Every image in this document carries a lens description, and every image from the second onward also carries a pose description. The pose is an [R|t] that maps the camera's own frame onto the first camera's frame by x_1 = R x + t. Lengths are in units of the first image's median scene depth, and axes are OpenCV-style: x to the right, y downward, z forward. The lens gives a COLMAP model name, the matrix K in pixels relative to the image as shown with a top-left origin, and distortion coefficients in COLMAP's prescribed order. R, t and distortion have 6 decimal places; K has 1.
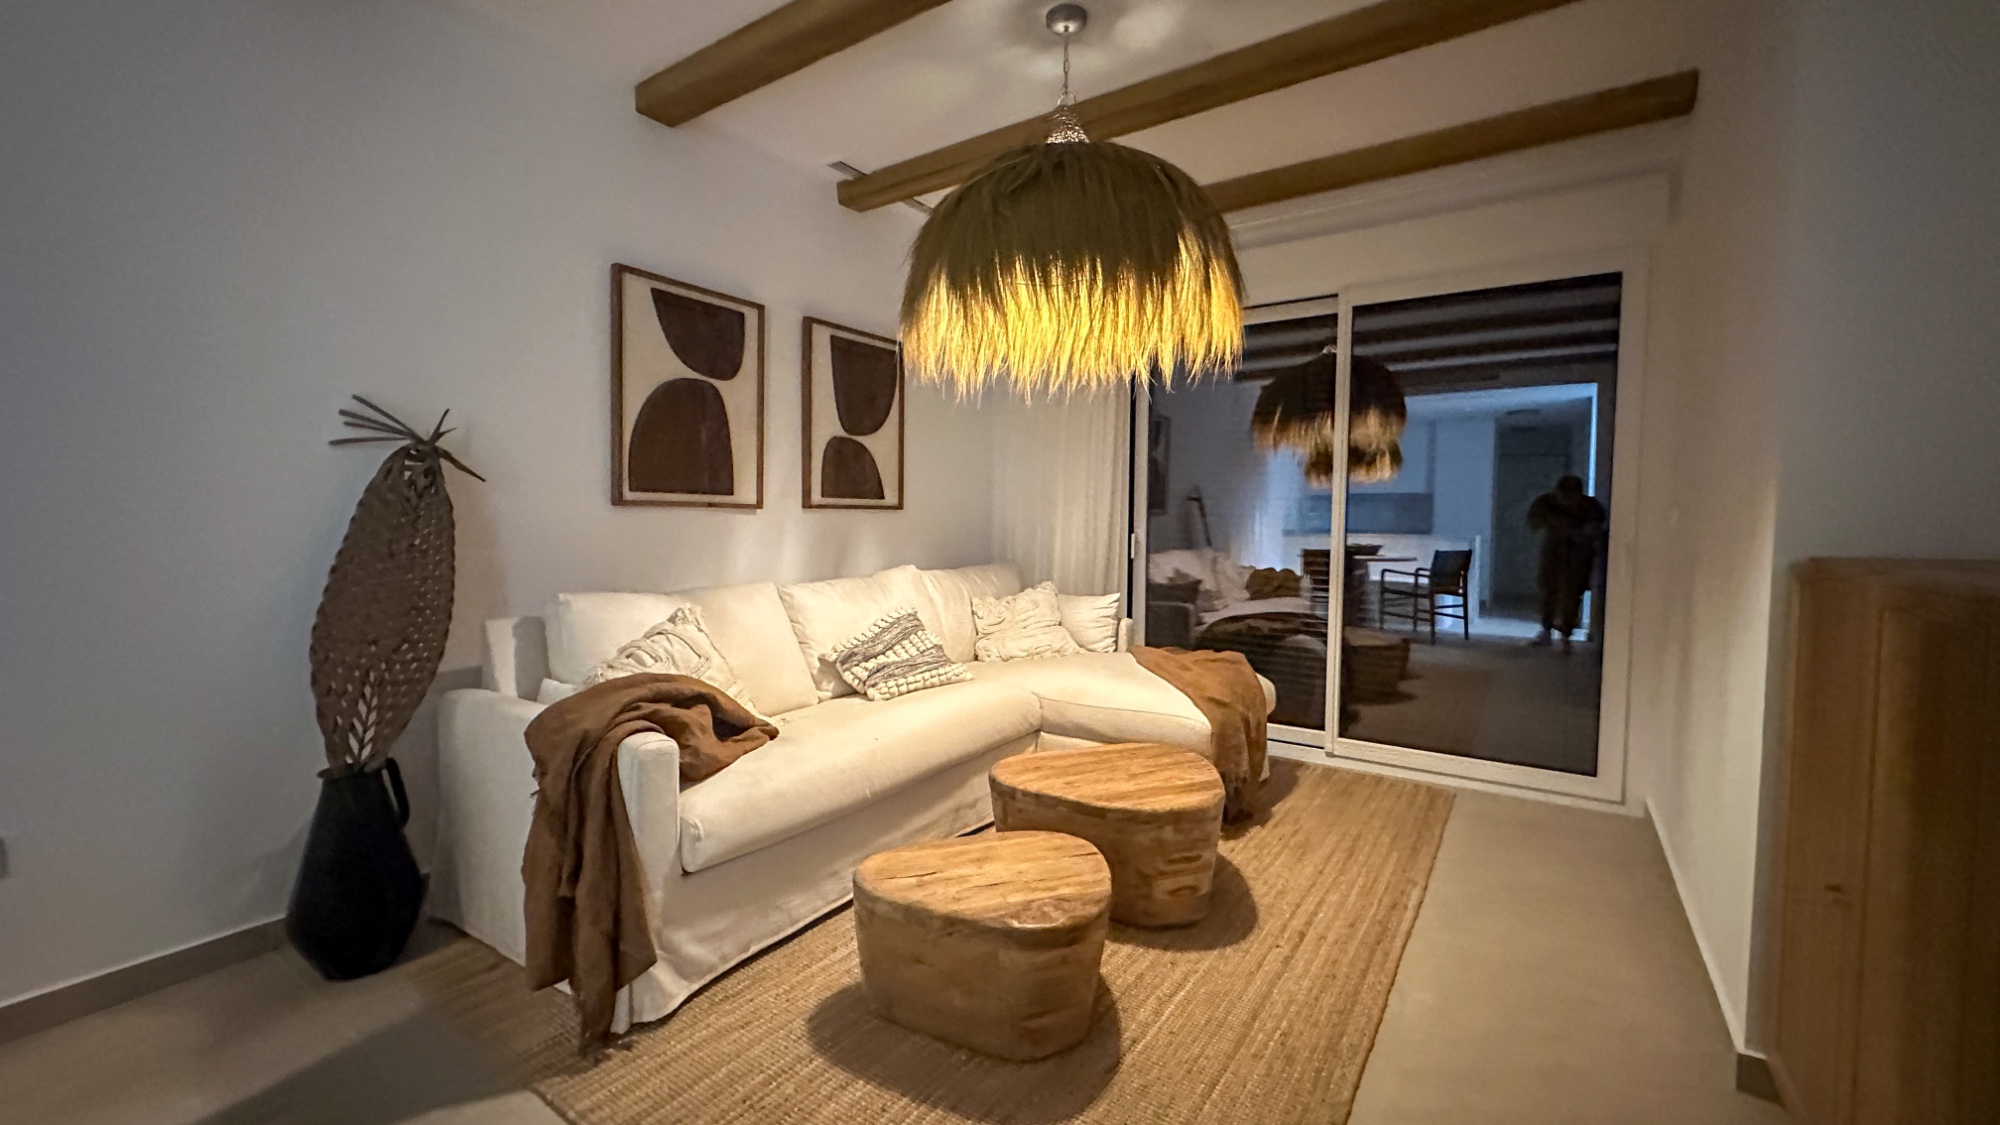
lens RADIAL K [[792.5, 0, 1002.4], [0, 792.5, 560.8], [0, 0, 1]] dist [-0.000051, -0.000004]
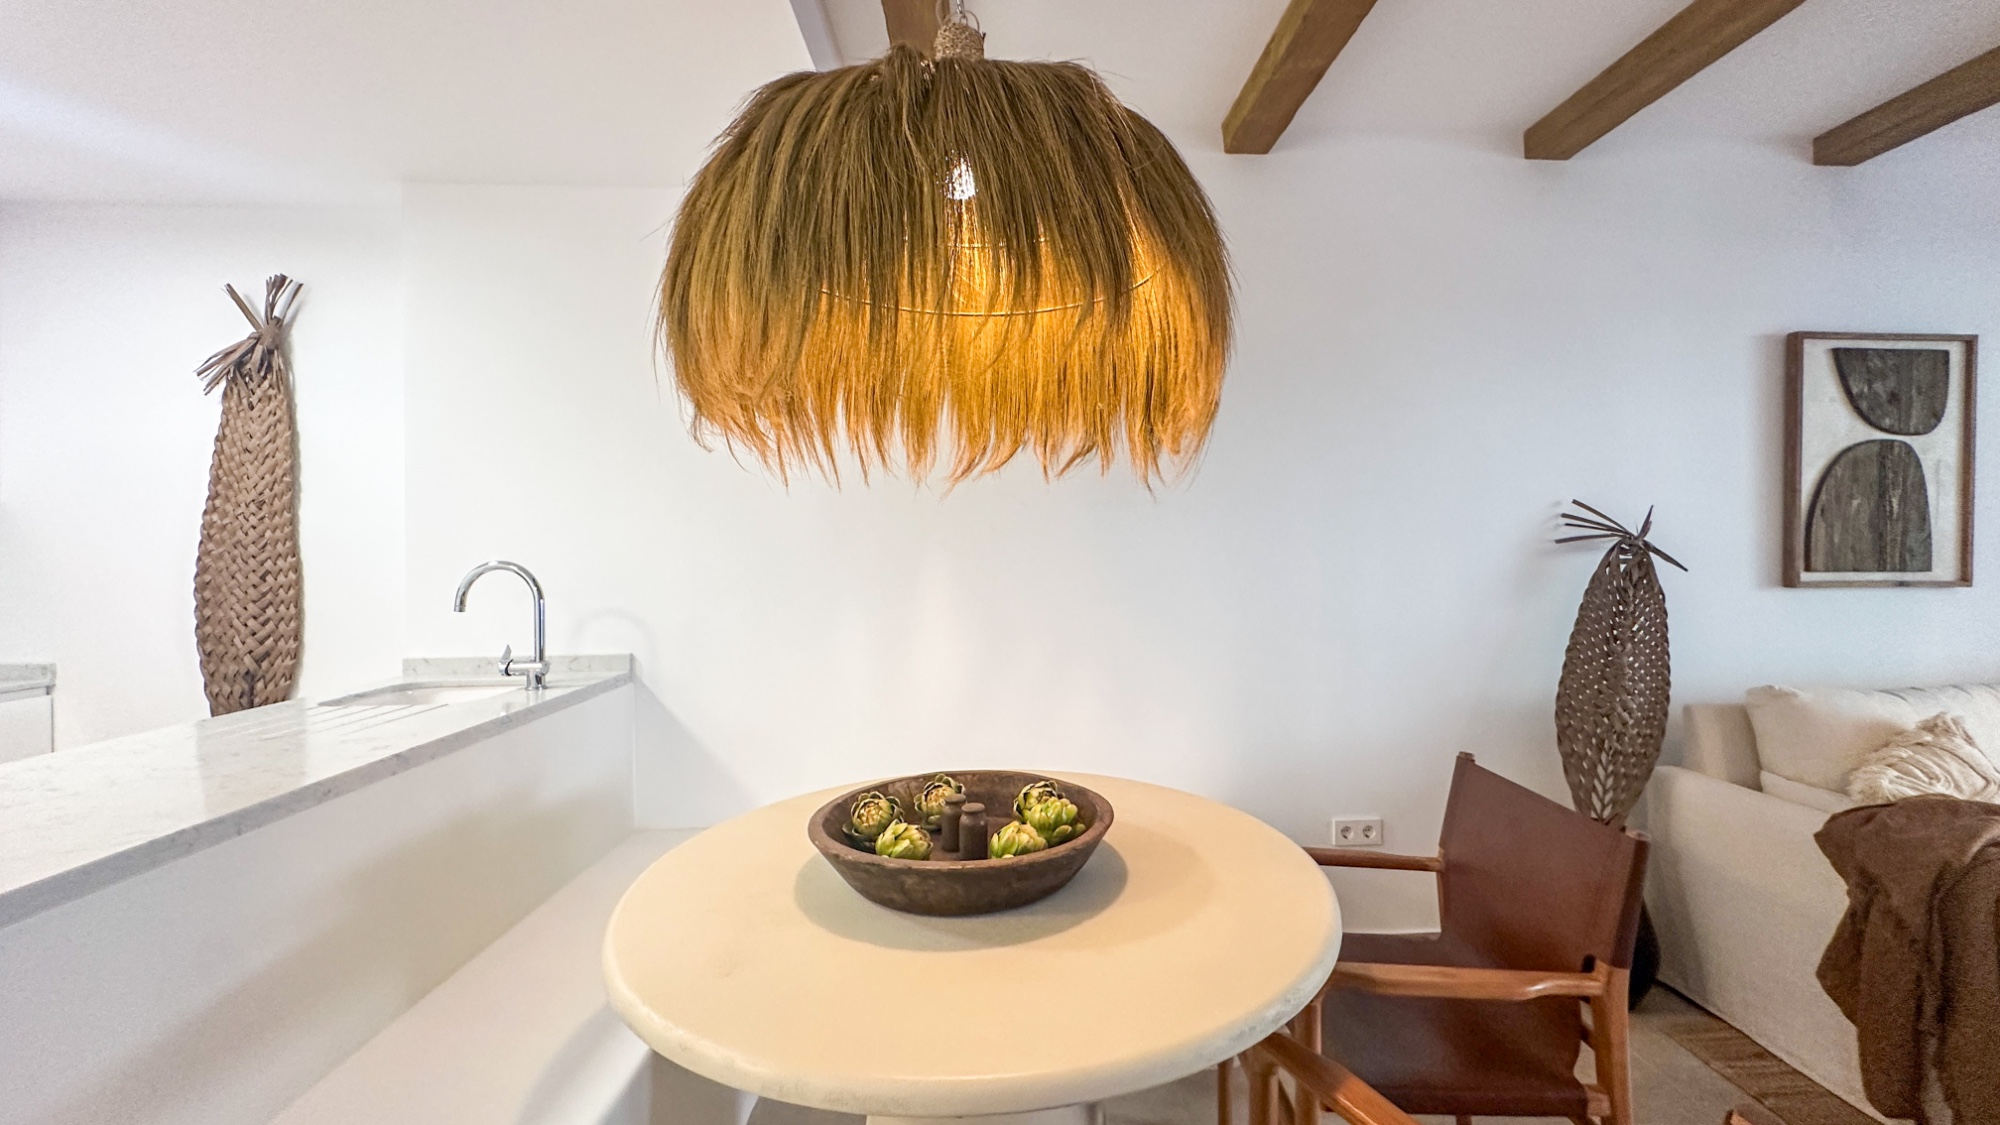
lens RADIAL K [[822.1, 0, 1043.2], [0, 822.1, 544.2], [0, 0, 1]] dist [0.000339, -0.000039]
pose [[0.612701, -0.008047, -0.790274, -0.257741], [-0.032203, 0.998863, -0.035139, -0.057812], [0.789658, 0.046979, 0.611746, -0.290842]]
